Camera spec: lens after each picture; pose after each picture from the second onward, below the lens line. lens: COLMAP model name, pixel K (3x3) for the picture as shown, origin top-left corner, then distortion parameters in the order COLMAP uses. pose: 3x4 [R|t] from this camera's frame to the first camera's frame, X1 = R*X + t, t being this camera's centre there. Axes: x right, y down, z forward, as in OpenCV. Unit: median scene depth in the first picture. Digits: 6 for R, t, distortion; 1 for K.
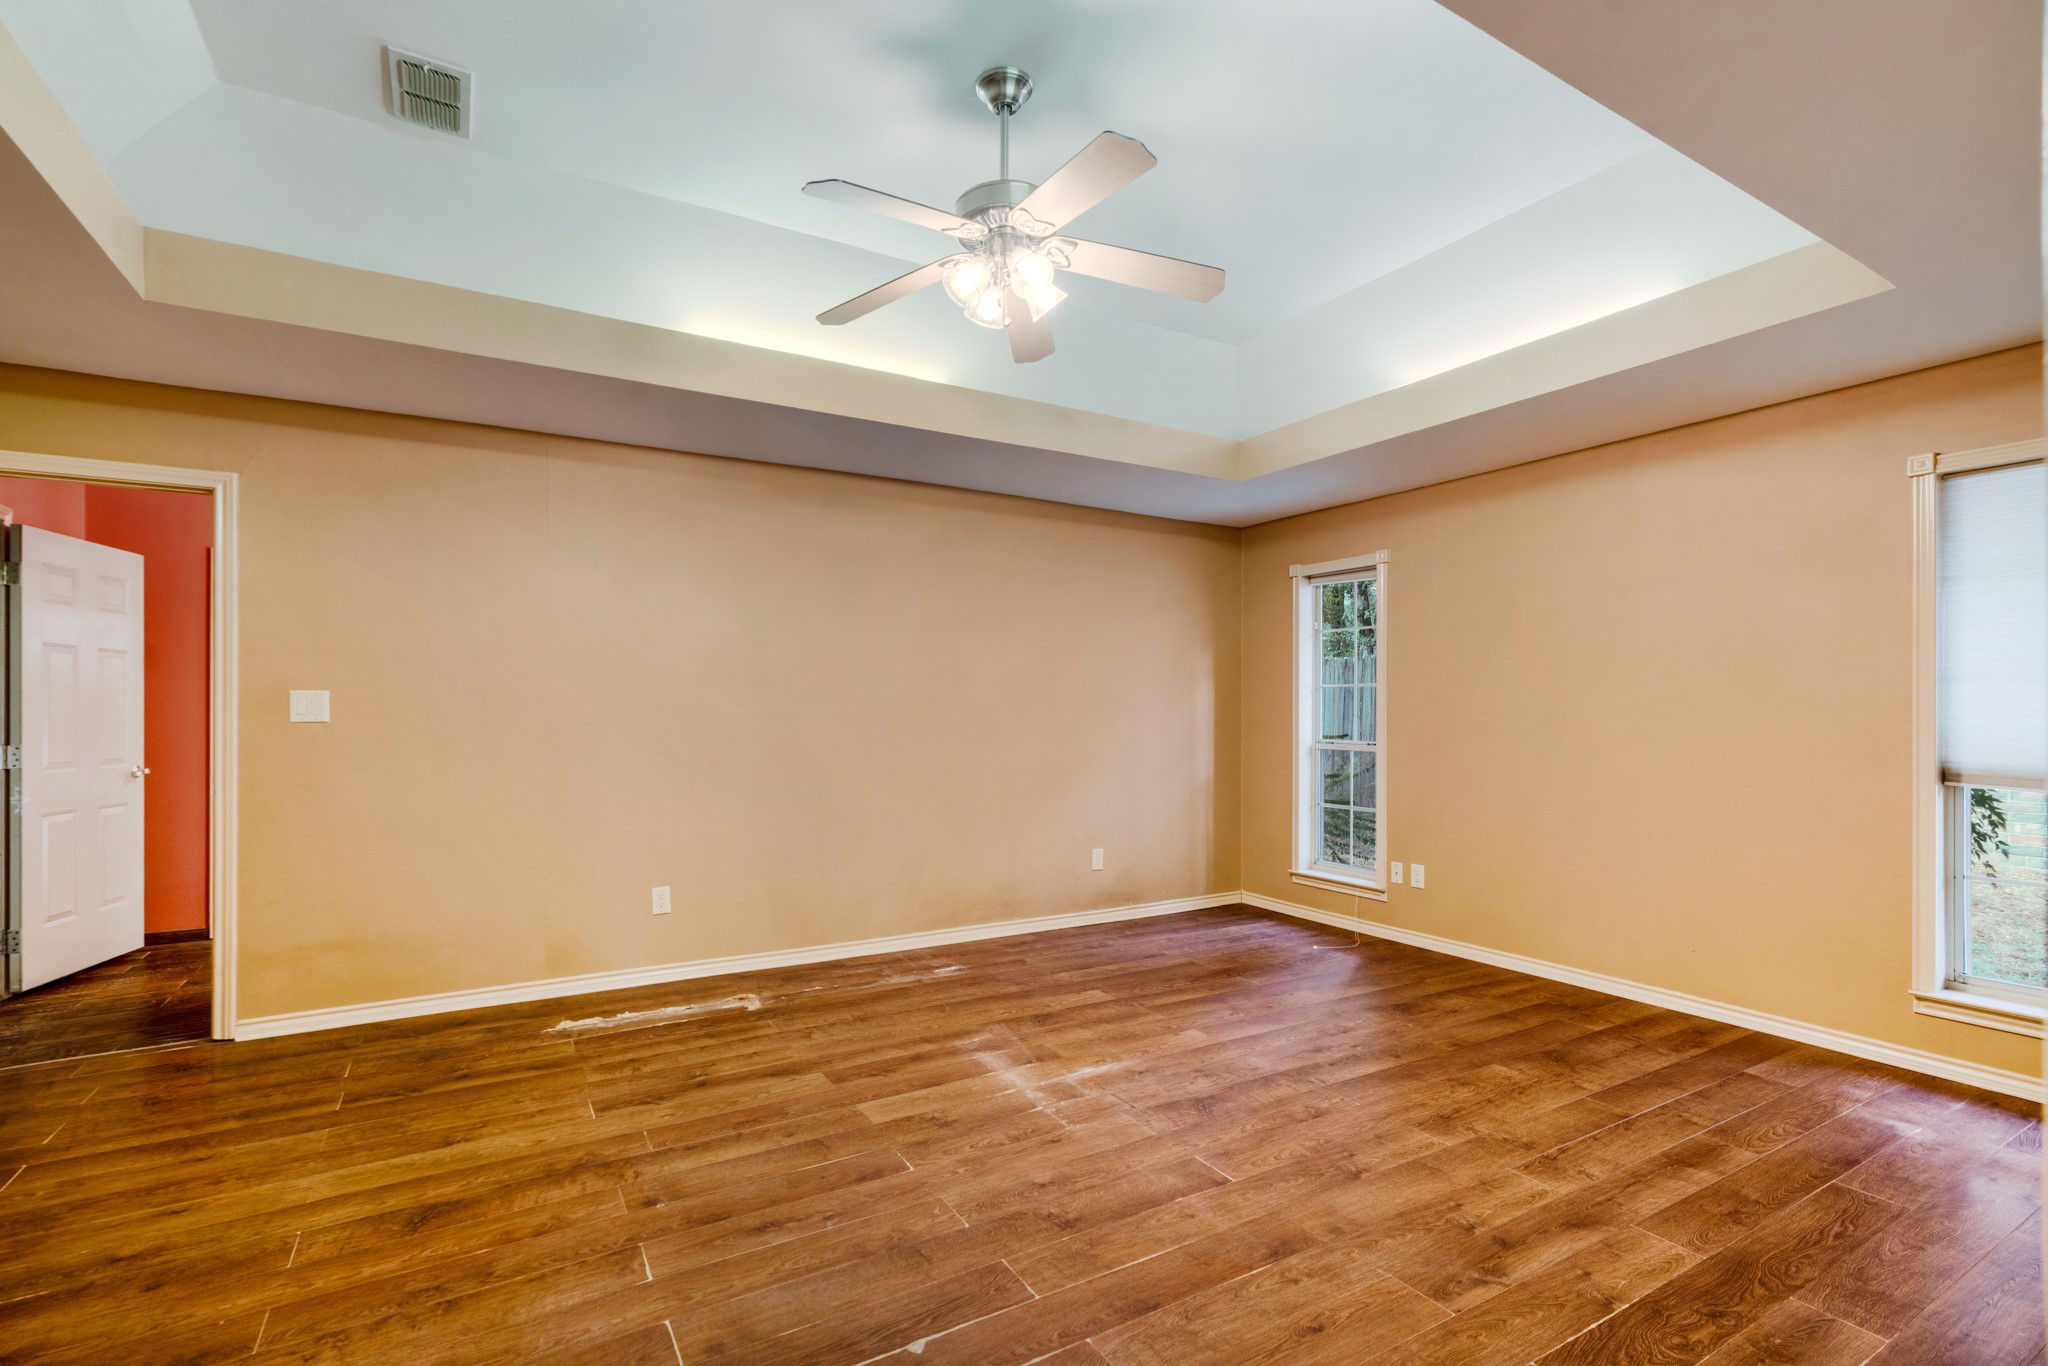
lens RADIAL K [[940.9, 0, 1021.9], [0, 940.9, 698.4], [0, 0, 1]] dist [0.010051, 0.000301]
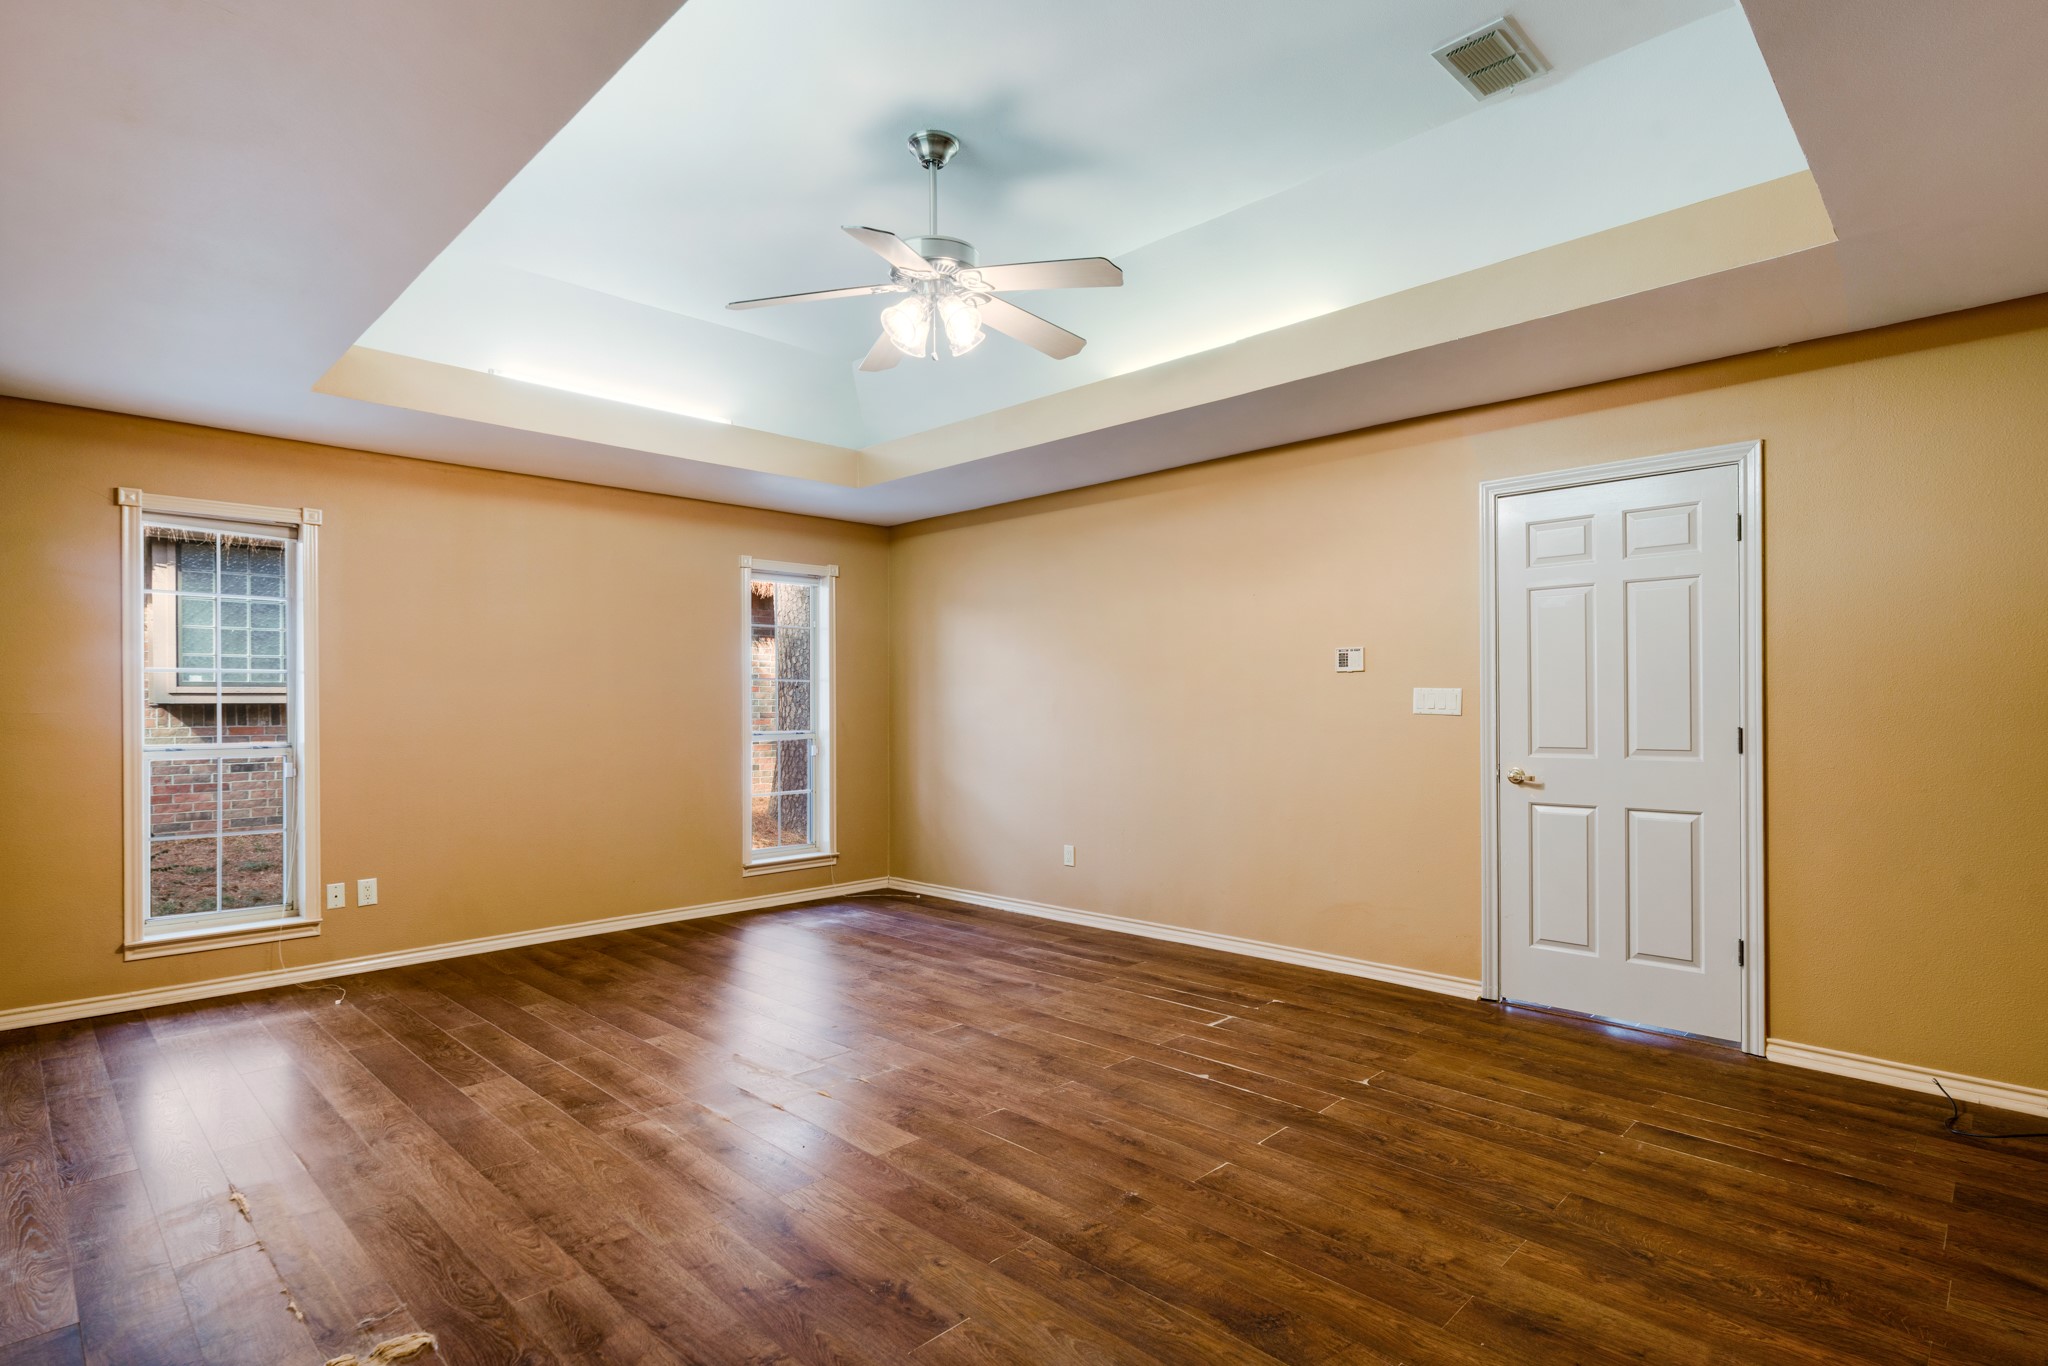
lens RADIAL K [[1012.1, 0, 1022.2], [0, 1012.1, 697.9], [0, 0, 1]] dist [0.000927, -0.000073]
pose [[-0.265013, 0.012372, 0.964165, -1.351401], [-0.012650, 0.999787, -0.016306, 0.031005], [-0.964162, -0.016518, -0.264800, 1.368256]]
